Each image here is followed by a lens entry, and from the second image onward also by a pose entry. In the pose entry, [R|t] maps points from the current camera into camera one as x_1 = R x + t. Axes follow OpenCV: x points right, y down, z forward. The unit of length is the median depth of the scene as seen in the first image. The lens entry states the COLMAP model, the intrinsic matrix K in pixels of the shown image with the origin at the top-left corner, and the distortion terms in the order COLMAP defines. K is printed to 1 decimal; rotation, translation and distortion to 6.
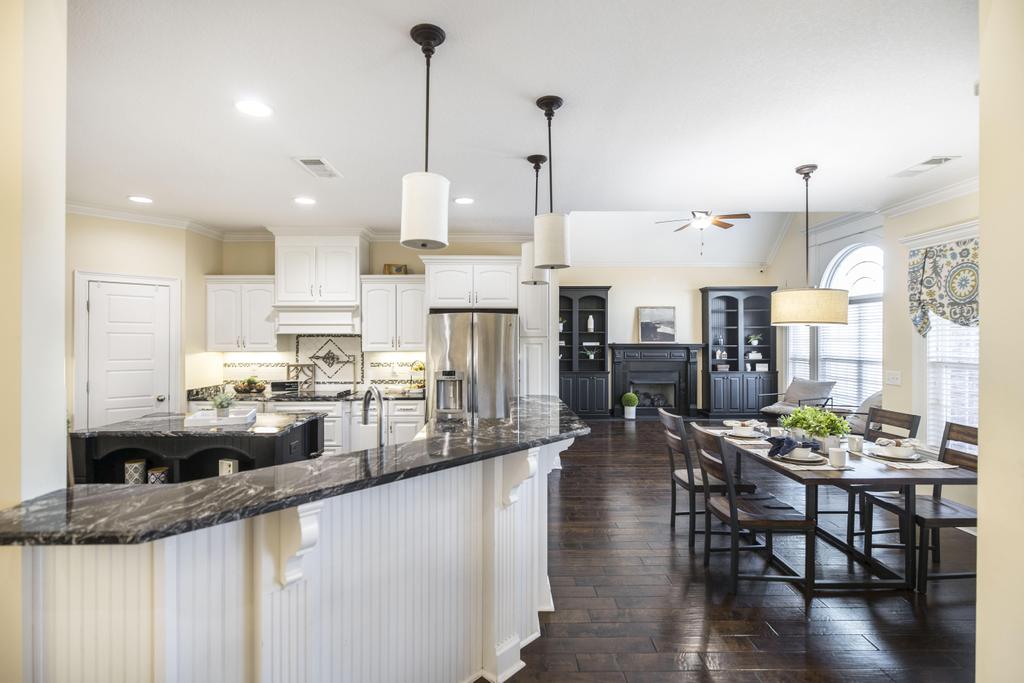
lens RADIAL K [[482.1, 0, 512.0], [0, 482.1, 341.5], [0, 0, 1]] dist [0.002592, 0.000056]
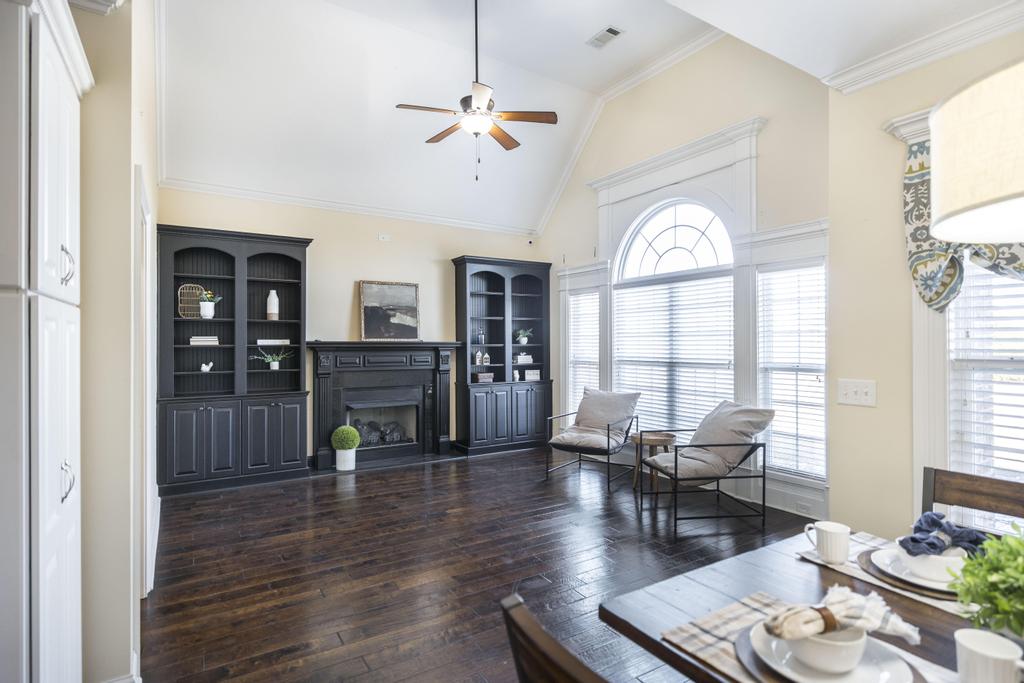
lens RADIAL K [[532.5, 0, 512.0], [0, 532.5, 341.5], [0, 0, 1]] dist [0.001372, 0.000190]
pose [[0.852996, 0.001631, 0.521915, 0.079209], [0.004526, 0.999934, -0.010523, 0.011845], [-0.521898, 0.011338, 0.852932, 0.342359]]
